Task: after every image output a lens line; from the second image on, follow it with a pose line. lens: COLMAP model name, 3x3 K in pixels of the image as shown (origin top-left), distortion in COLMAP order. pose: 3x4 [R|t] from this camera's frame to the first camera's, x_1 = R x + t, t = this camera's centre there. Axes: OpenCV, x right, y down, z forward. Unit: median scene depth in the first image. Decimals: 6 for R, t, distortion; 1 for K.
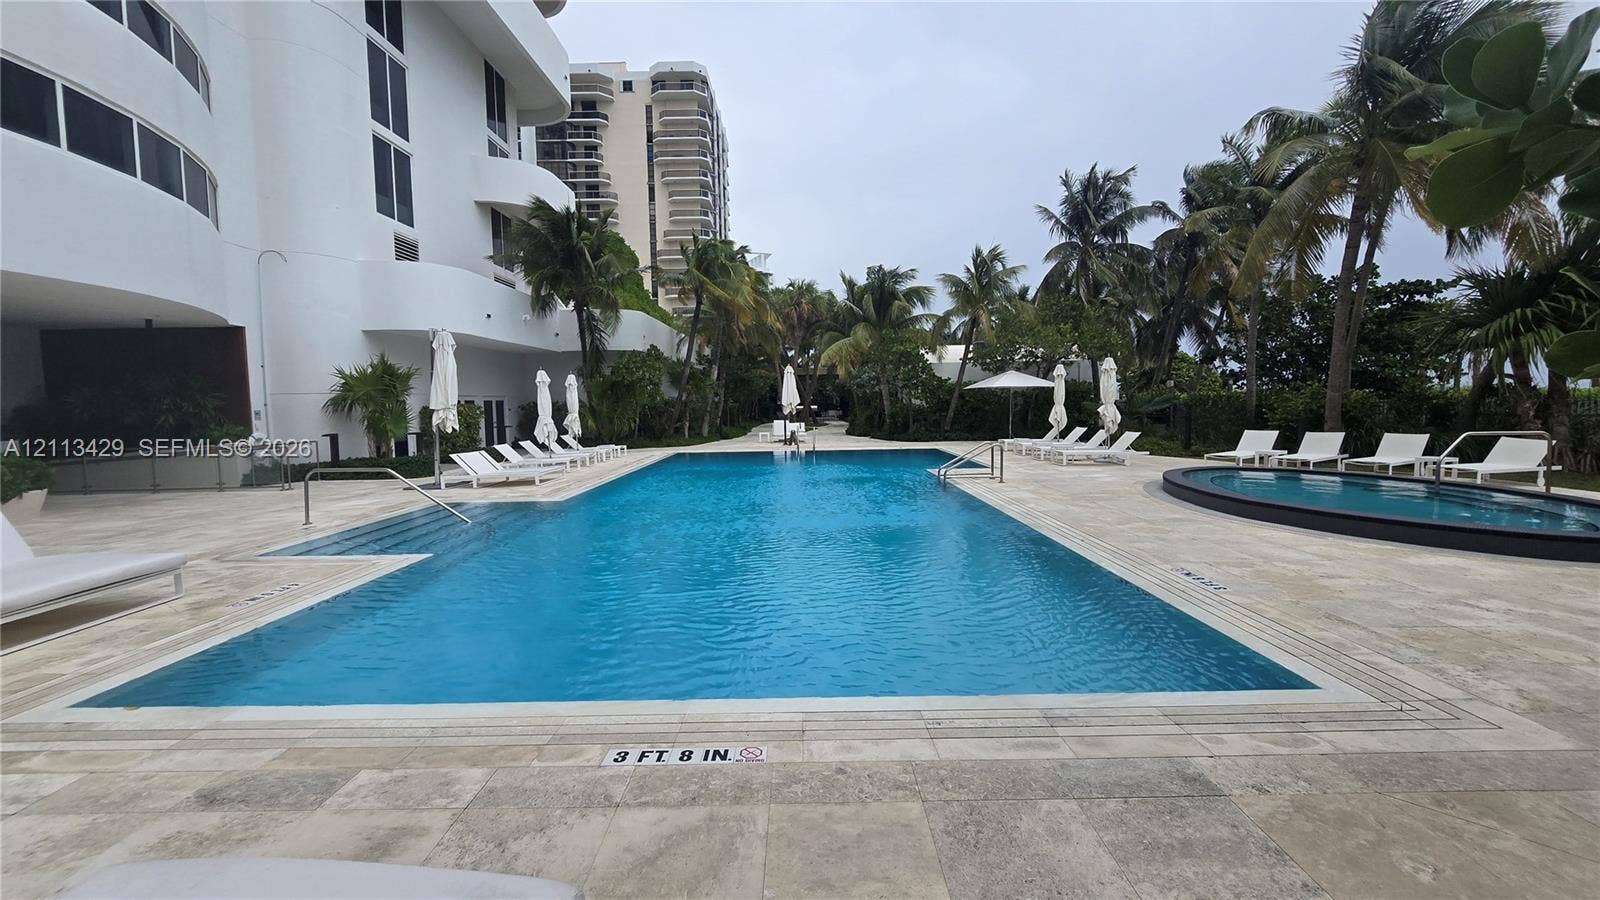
lens RADIAL K [[652.3, 0, 799.3], [0, 652.3, 450.1], [0, 0, 1]] dist [-0.002584, -0.000827]
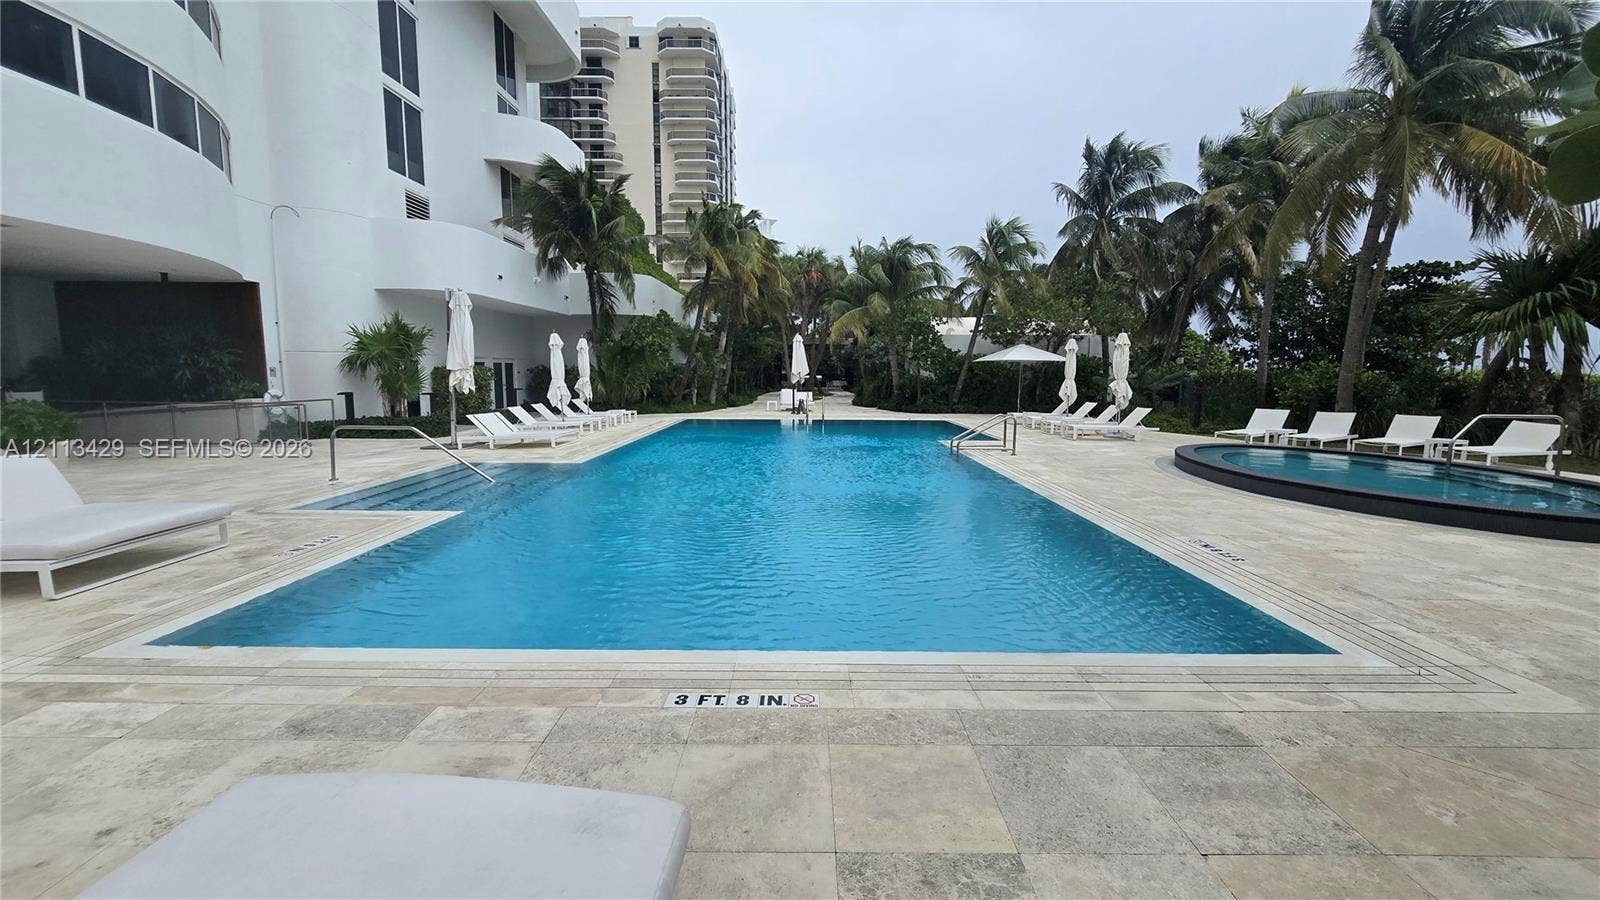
lens RADIAL K [[652.3, 0, 799.3], [0, 652.3, 450.1], [0, 0, 1]] dist [-0.002584, -0.000827]
pose [[0.999755, 0.022140, -0.000174, -0.017870], [-0.022109, 0.998701, 0.045911, 0.002677], [0.001190, -0.045896, 0.998946, -0.007055]]
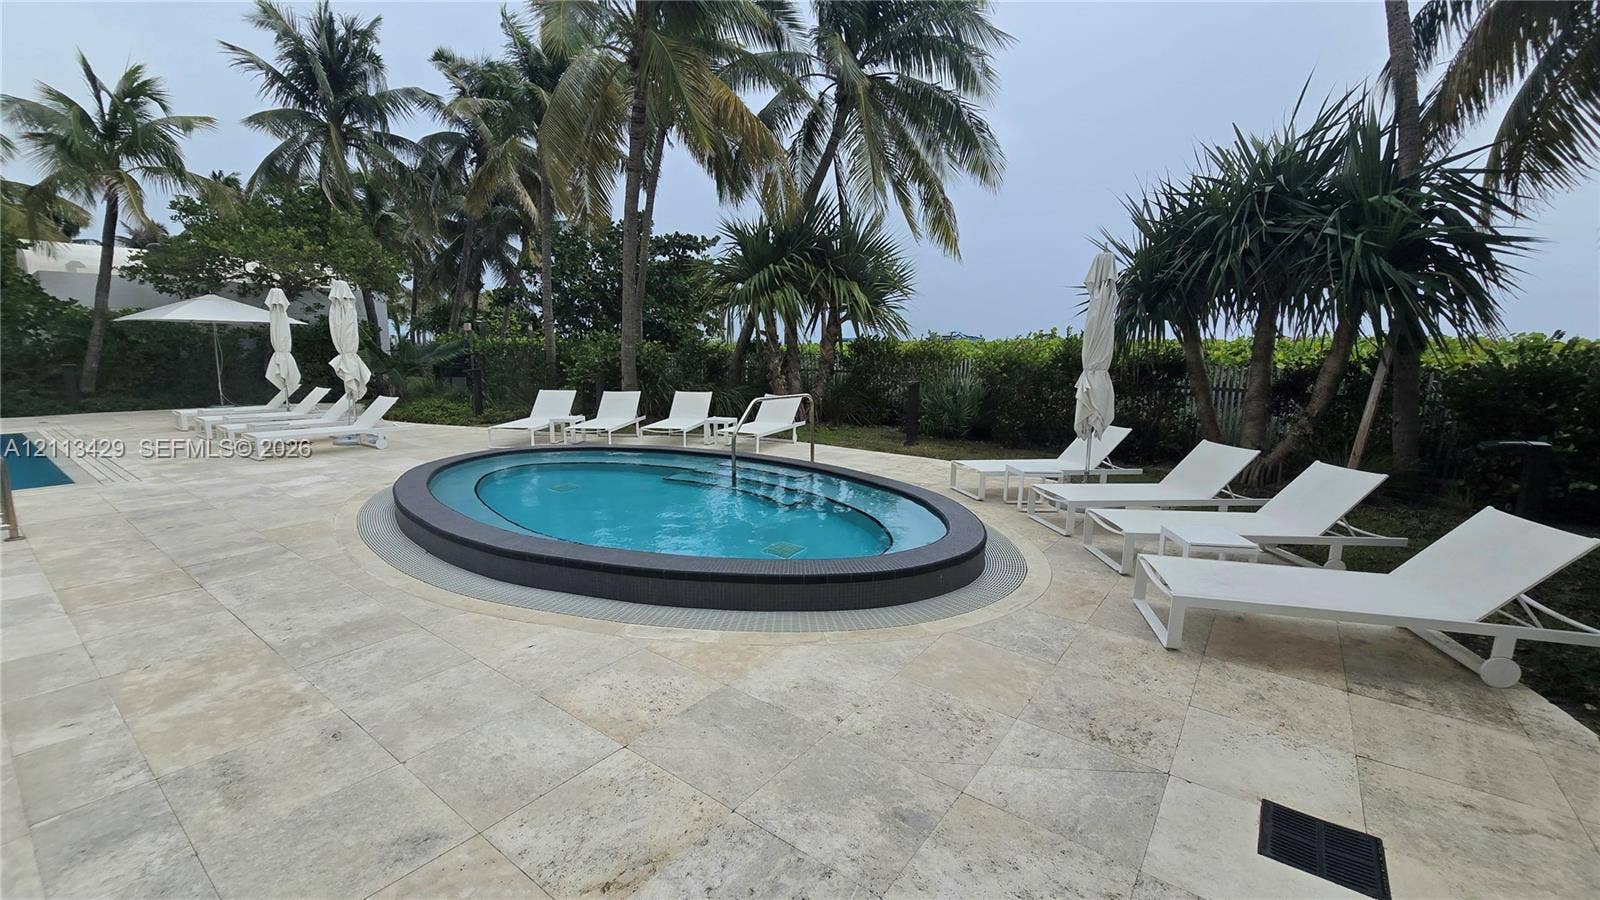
lens RADIAL K [[652.3, 0, 799.3], [0, 652.3, 450.1], [0, 0, 1]] dist [-0.002584, -0.000827]
pose [[0.595372, -0.105895, 0.796441, 0.240102], [0.037485, 0.993858, 0.104122, -0.029266], [-0.802575, -0.032137, 0.595685, 0.282236]]
